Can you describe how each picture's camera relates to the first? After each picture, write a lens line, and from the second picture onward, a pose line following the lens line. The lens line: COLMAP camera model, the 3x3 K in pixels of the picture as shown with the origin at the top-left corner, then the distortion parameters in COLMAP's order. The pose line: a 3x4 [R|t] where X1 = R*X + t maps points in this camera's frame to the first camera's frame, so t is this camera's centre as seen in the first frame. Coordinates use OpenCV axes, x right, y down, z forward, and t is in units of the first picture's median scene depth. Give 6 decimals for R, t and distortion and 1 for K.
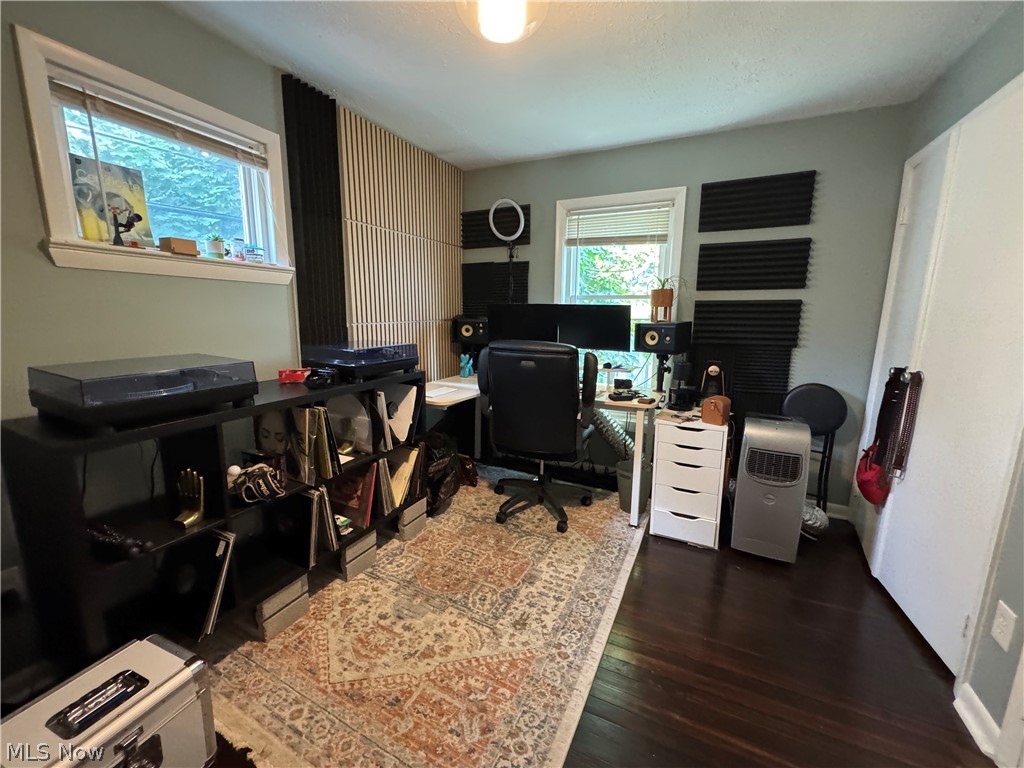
lens RADIAL K [[407.7, 0, 512.0], [0, 407.7, 384.0], [0, 0, 1]] dist [-0.001510, -0.000153]
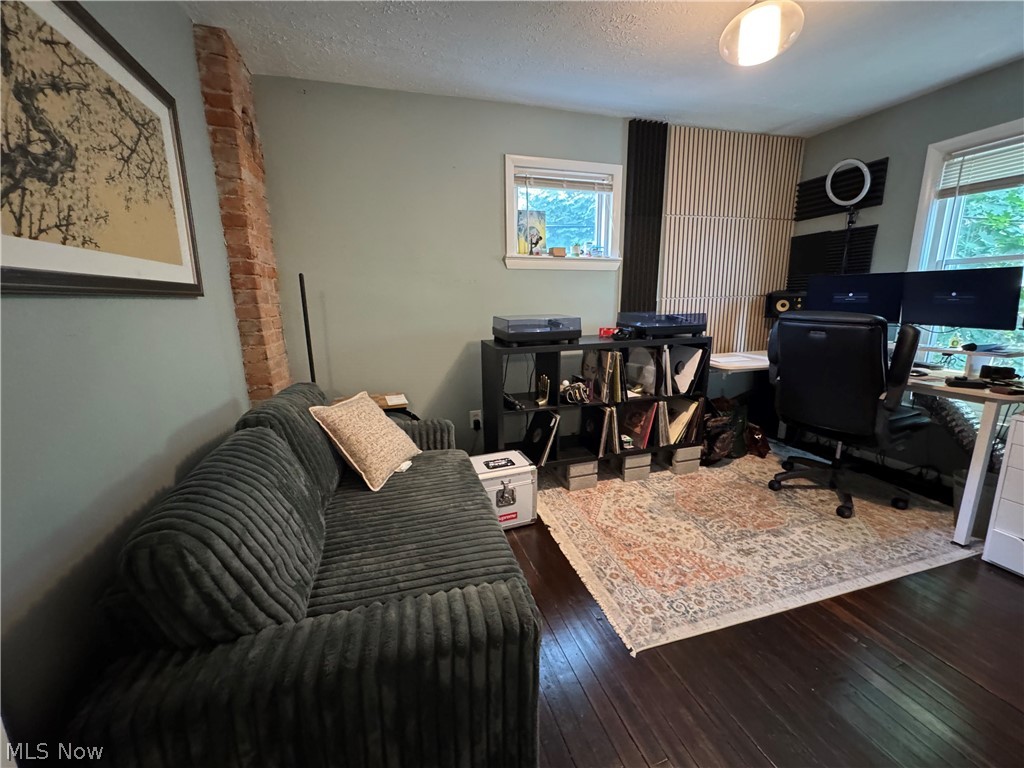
lens RADIAL K [[411.3, 0, 512.5], [0, 411.3, 381.9], [0, 0, 1]] dist [-0.000456, 0.000138]
pose [[0.680378, 0.125972, -0.721953, 0.305420], [-0.105807, 0.991680, 0.073322, 0.079902], [0.725183, 0.026501, 0.688046, -0.256075]]
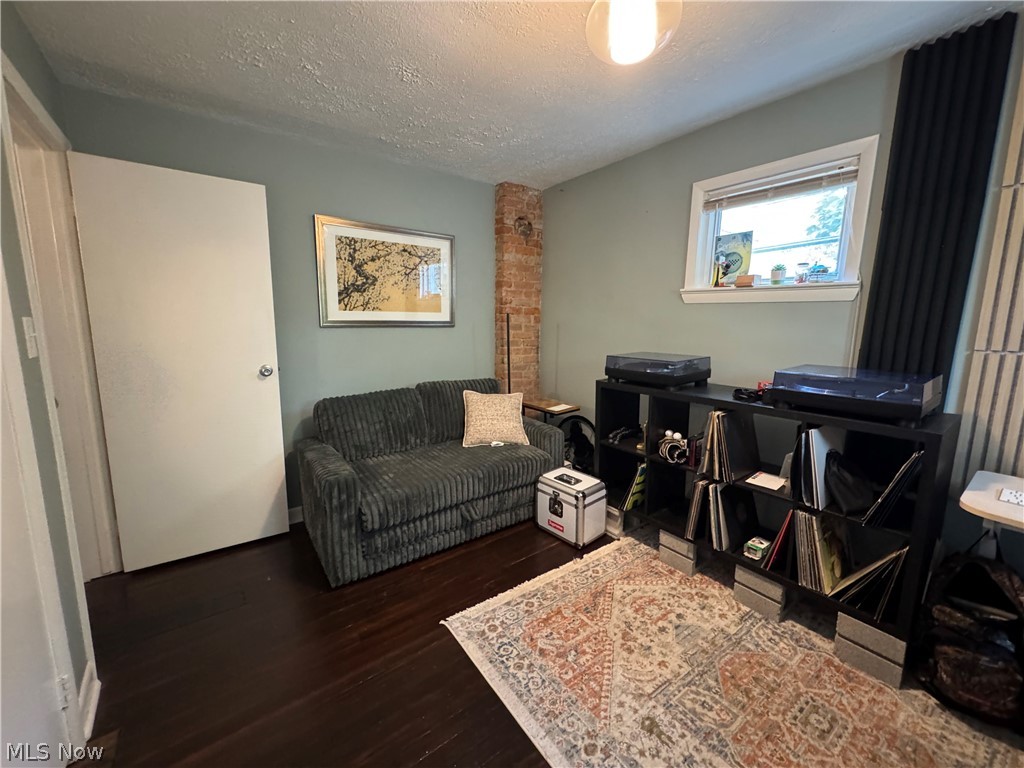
lens RADIAL K [[411.3, 0, 512.5], [0, 411.3, 381.9], [0, 0, 1]] dist [-0.000456, 0.000138]
pose [[-0.462836, 0.117659, -0.878601, 0.652250], [-0.169030, 0.961252, 0.217770, -0.147320], [0.870179, 0.249302, -0.425014, 0.809368]]
